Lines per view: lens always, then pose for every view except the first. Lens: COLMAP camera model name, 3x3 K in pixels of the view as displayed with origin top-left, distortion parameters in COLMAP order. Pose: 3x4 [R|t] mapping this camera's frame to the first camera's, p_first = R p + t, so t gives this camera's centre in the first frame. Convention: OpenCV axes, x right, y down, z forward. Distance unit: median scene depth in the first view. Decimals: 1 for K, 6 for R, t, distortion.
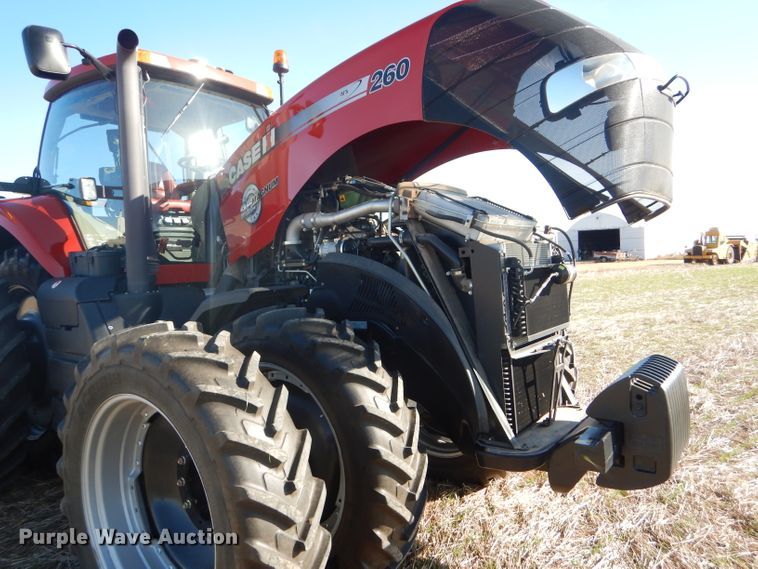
lens RADIAL K [[530.2, 0, 376.3], [0, 530.2, 282.0], [0, 0, 1]] dist [0.015091, -0.010607]
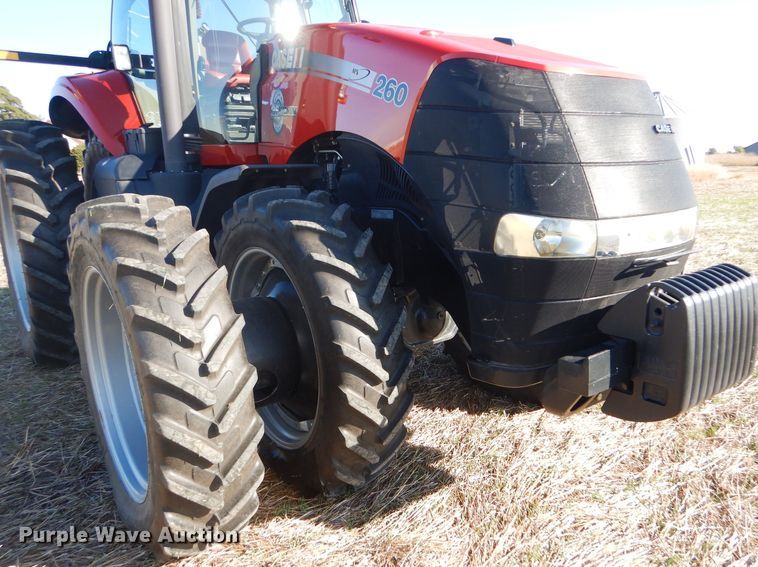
lens RADIAL K [[580.4, 0, 407.3], [0, 580.4, 302.0], [0, 0, 1]] dist [0.004775, 0.010928]
pose [[0.968789, 0.074405, -0.236457, 0.299614], [-0.025561, 0.978790, 0.203268, 0.034109], [0.246566, -0.190879, 0.950142, 0.088819]]
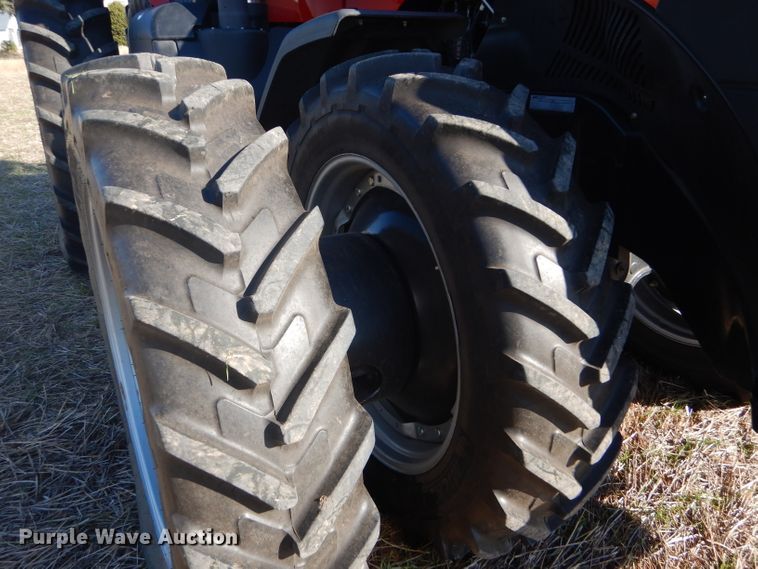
lens RADIAL K [[591.5, 0, 376.6], [0, 591.5, 279.8], [0, 0, 1]] dist [0.006224, -0.000366]
pose [[0.918407, 0.181919, -0.351331, 0.049420], [-0.049640, 0.933982, 0.353854, 0.055813], [0.392509, -0.307542, 0.866807, 0.448605]]
